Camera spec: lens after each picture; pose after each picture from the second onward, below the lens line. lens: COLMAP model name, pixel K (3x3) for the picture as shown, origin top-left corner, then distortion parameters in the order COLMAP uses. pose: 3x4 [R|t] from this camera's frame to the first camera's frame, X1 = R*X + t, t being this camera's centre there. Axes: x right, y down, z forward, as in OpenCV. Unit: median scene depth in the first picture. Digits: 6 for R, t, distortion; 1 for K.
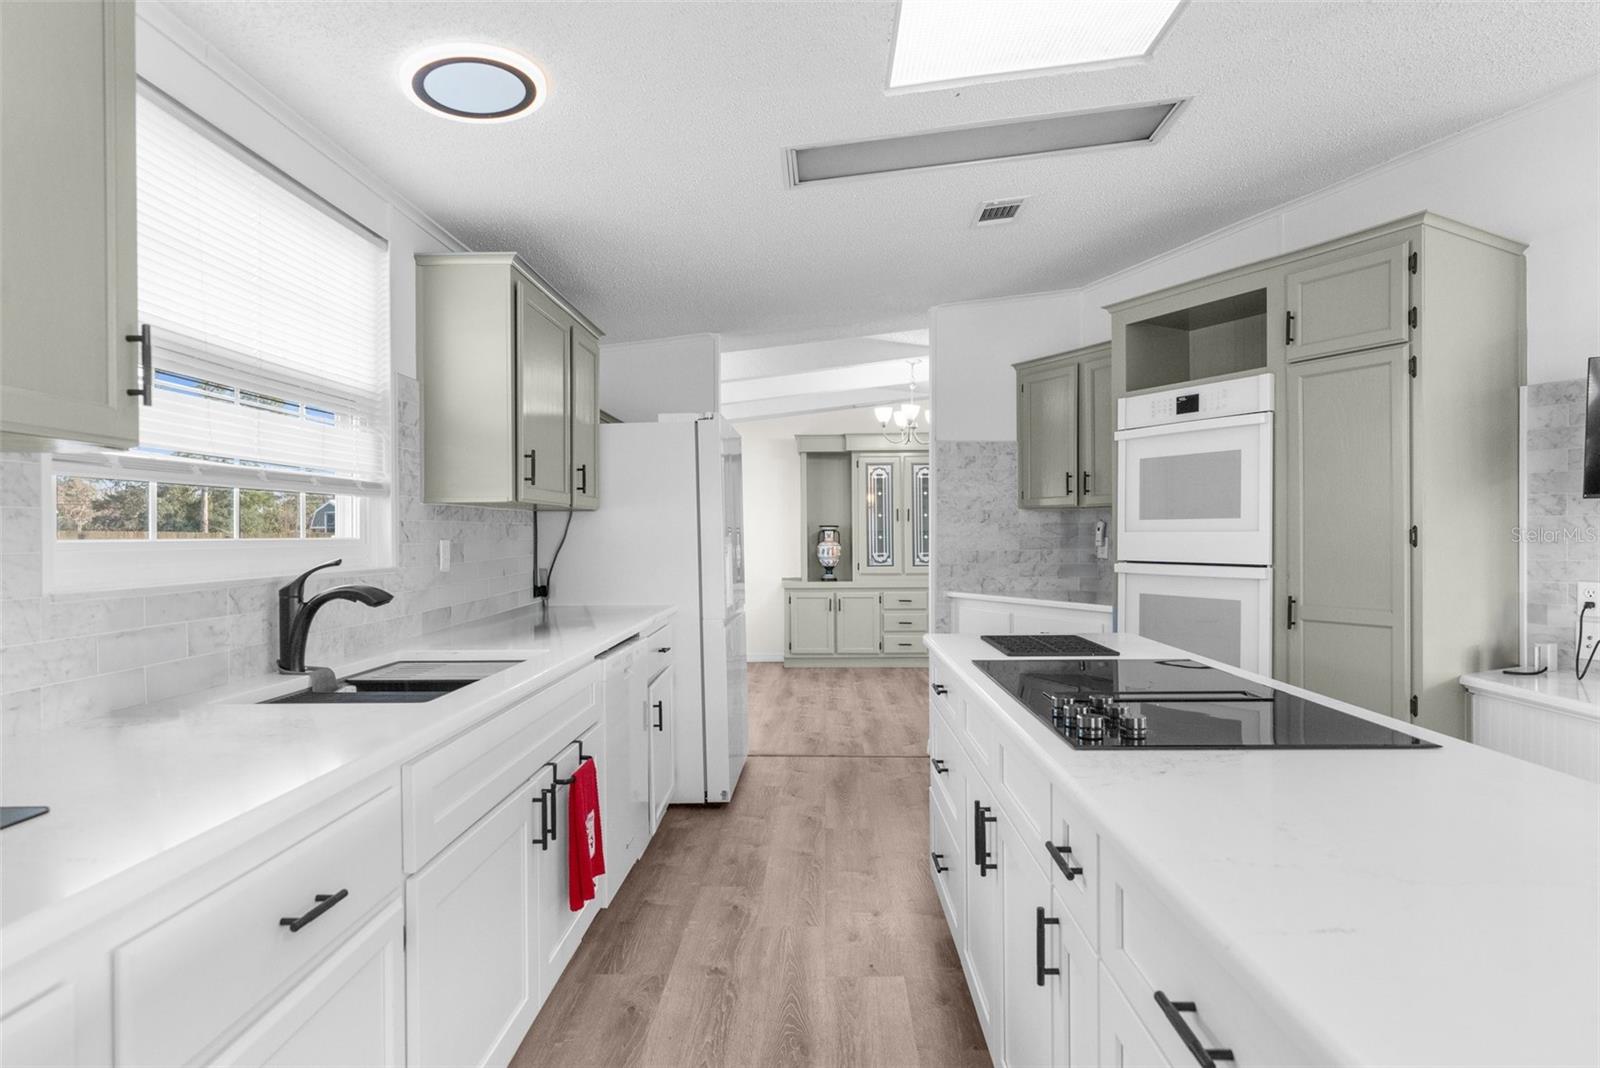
lens RADIAL K [[864.0, 0, 812.9], [0, 864.0, 538.6], [0, 0, 1]] dist [-0.019543, 0.003513]
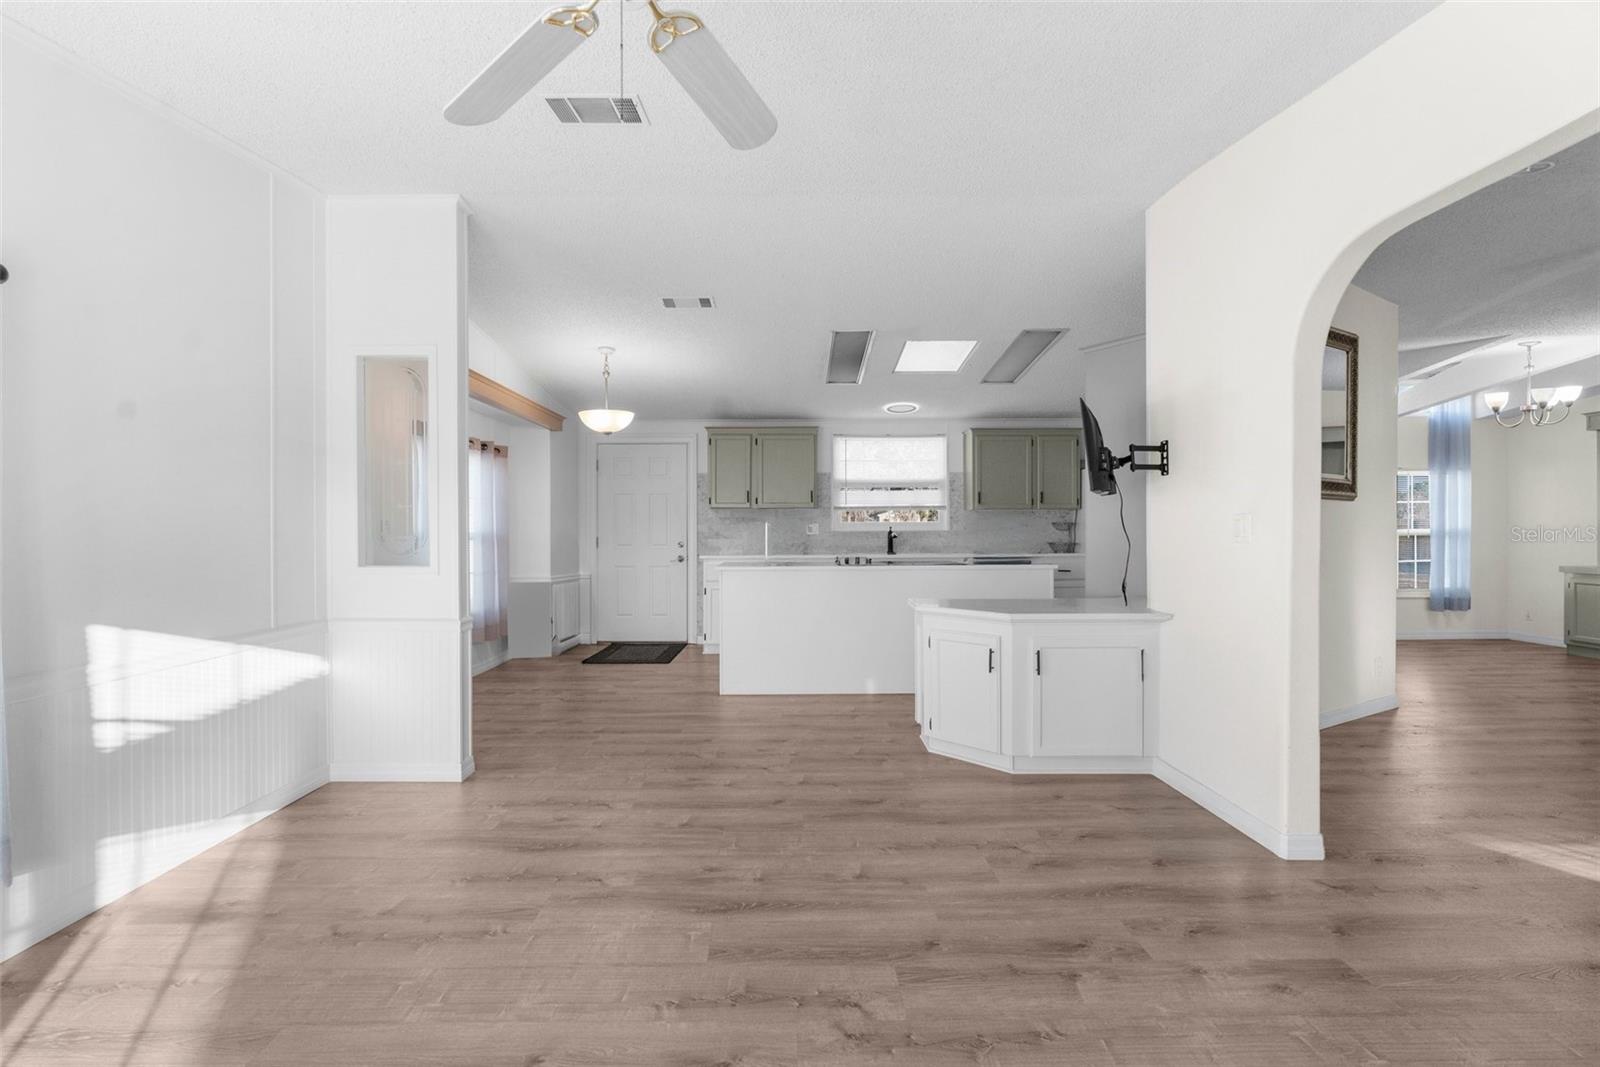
lens RADIAL K [[735.5, 0, 799.0], [0, 735.5, 527.7], [0, 0, 1]] dist [-0.010586, 0.002435]
pose [[0.034859, 0.001935, -0.999390, 2.327865], [-0.002014, 0.999996, 0.001866, 0.018333], [0.999390, 0.001948, 0.034862, 0.313049]]
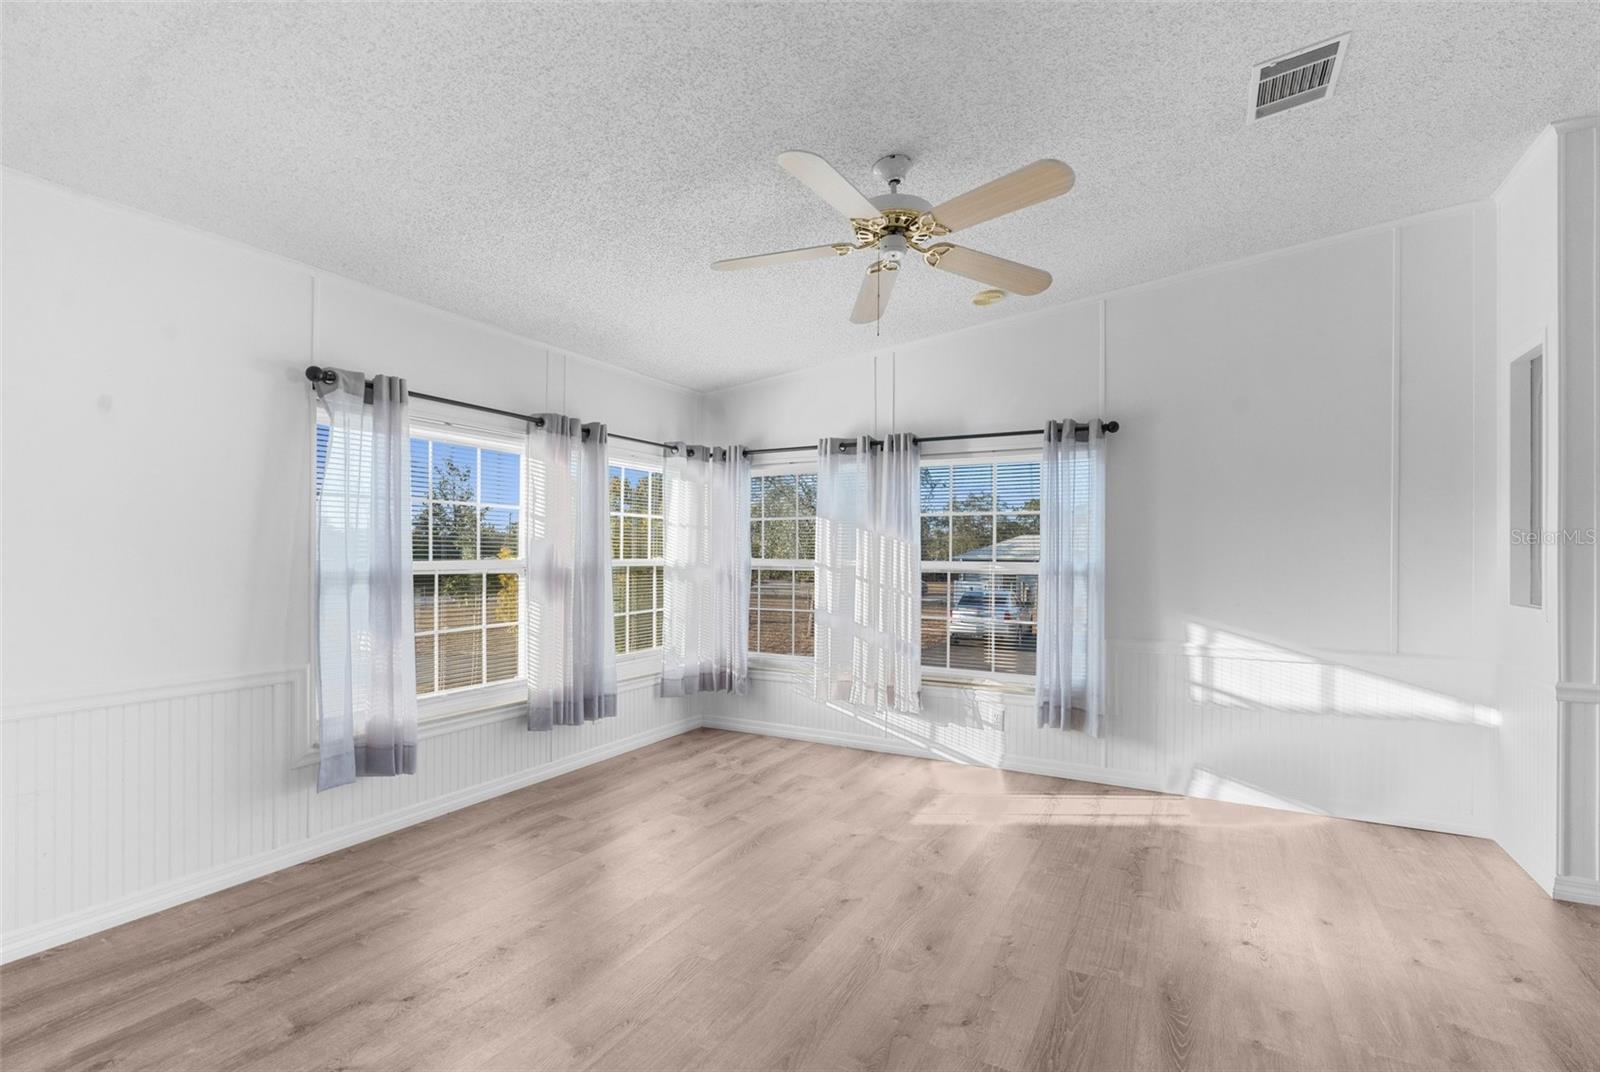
lens RADIAL K [[735.5, 0, 791.5], [0, 735.5, 556.5], [0, 0, 1]] dist [-0.010586, 0.002435]
pose [[-0.883029, -0.004550, 0.469296, 1.471056], [-0.001841, 0.999979, 0.006230, 0.010050], [-0.469314, 0.004637, -0.883019, 1.085433]]
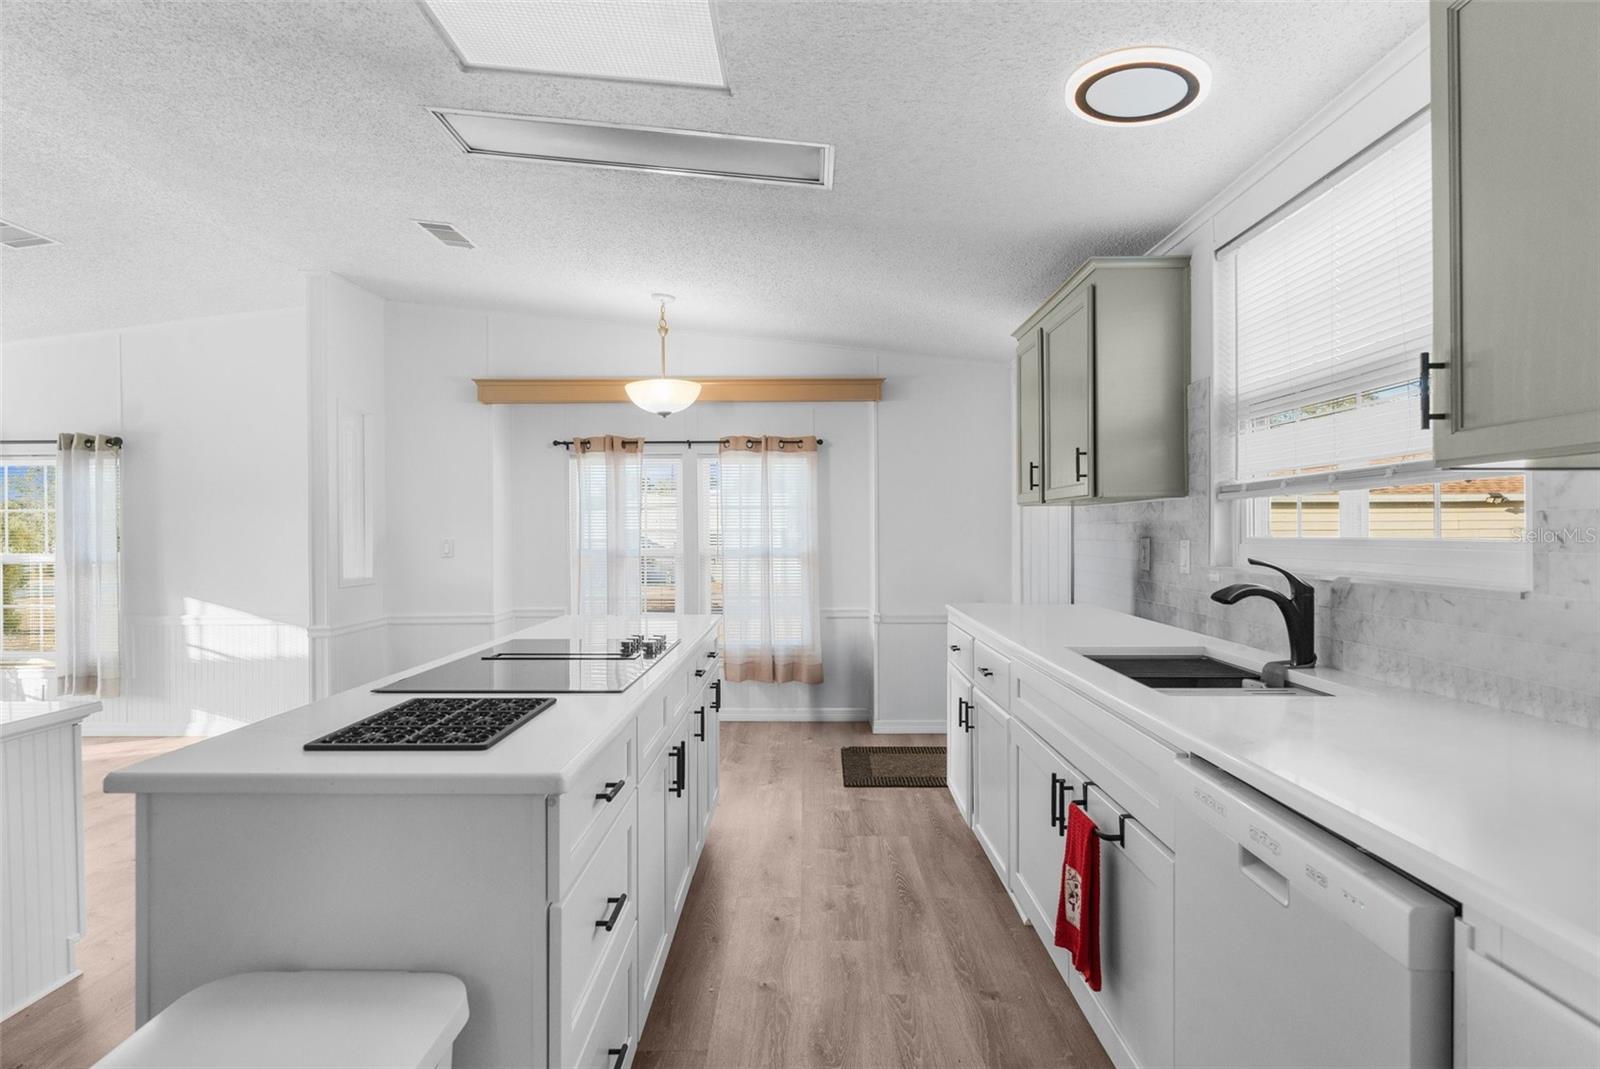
lens RADIAL K [[864.0, 0, 803.2], [0, 864.0, 529.7], [0, 0, 1]] dist [-0.019543, 0.003513]
pose [[-0.999920, 0.010288, -0.007304, 0.007991], [0.010257, 0.999938, 0.004352, -0.016235], [0.007348, 0.004277, -0.999964, 1.552737]]
